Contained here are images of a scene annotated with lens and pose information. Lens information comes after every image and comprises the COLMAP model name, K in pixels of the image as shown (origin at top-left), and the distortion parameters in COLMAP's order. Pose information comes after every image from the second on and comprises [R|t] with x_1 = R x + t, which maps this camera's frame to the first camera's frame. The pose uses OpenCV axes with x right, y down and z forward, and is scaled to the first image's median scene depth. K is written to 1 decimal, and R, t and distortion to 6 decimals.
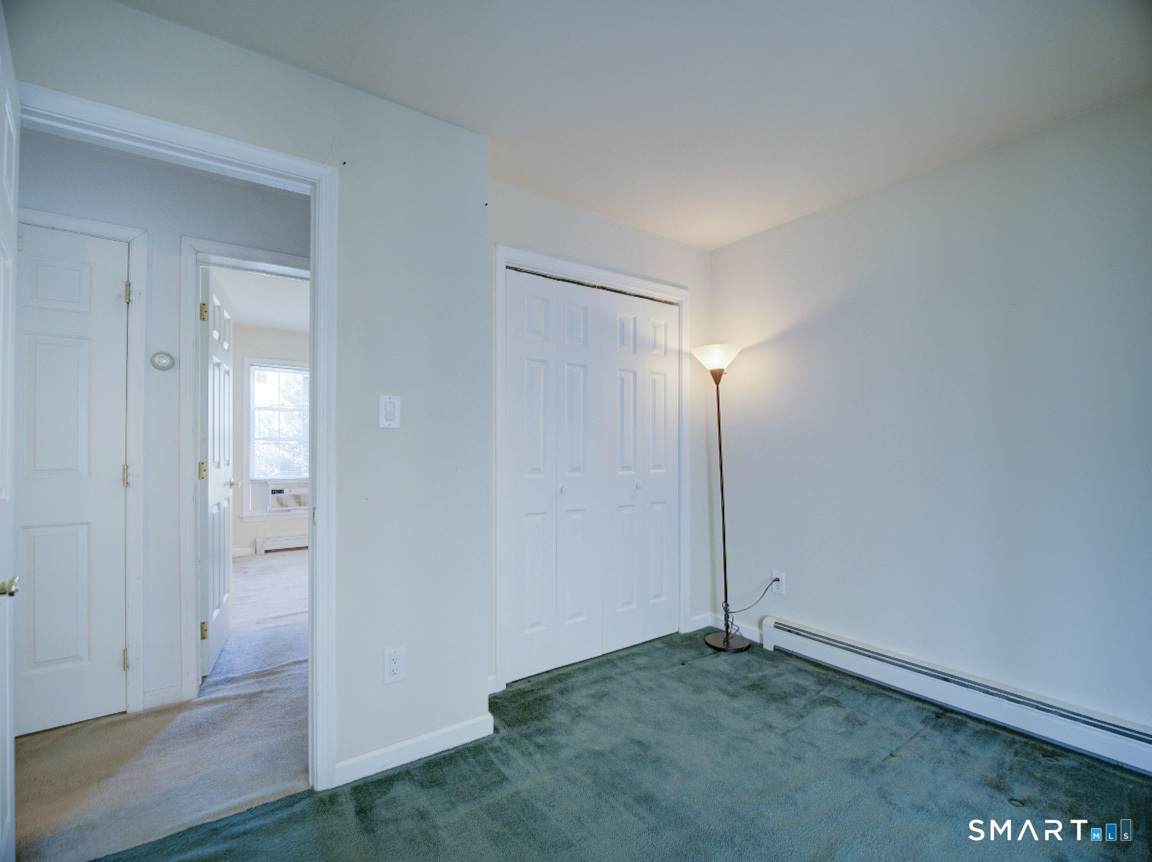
lens RADIAL K [[512.3, 0, 575.1], [0, 512.3, 445.3], [0, 0, 1]] dist [-0.000648, -0.000077]
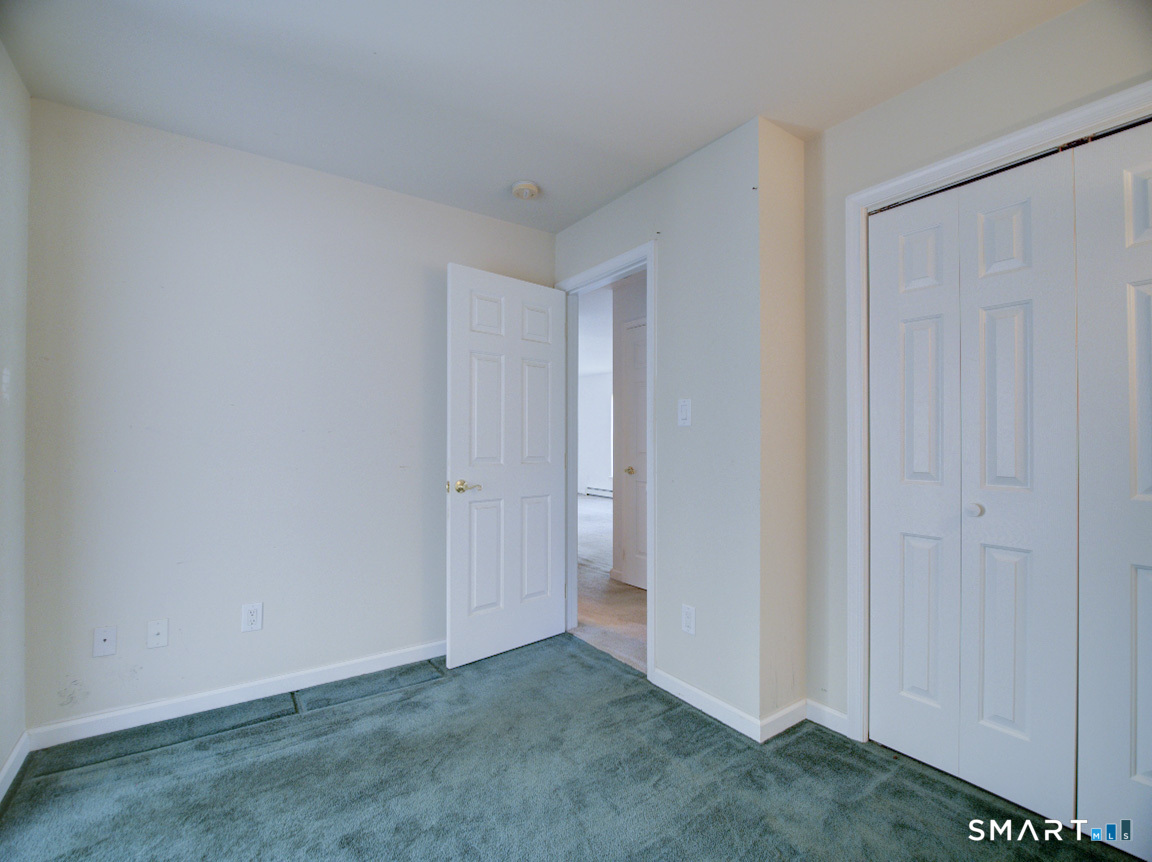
lens RADIAL K [[533.4, 0, 576.0], [0, 533.4, 431.0], [0, 0, 1]] dist [-0.001862, -0.000822]
pose [[0.012295, -0.002015, -0.999922, 0.909853], [0.012217, 0.999924, -0.001865, -0.021806], [0.999850, -0.012194, 0.012319, 0.717195]]
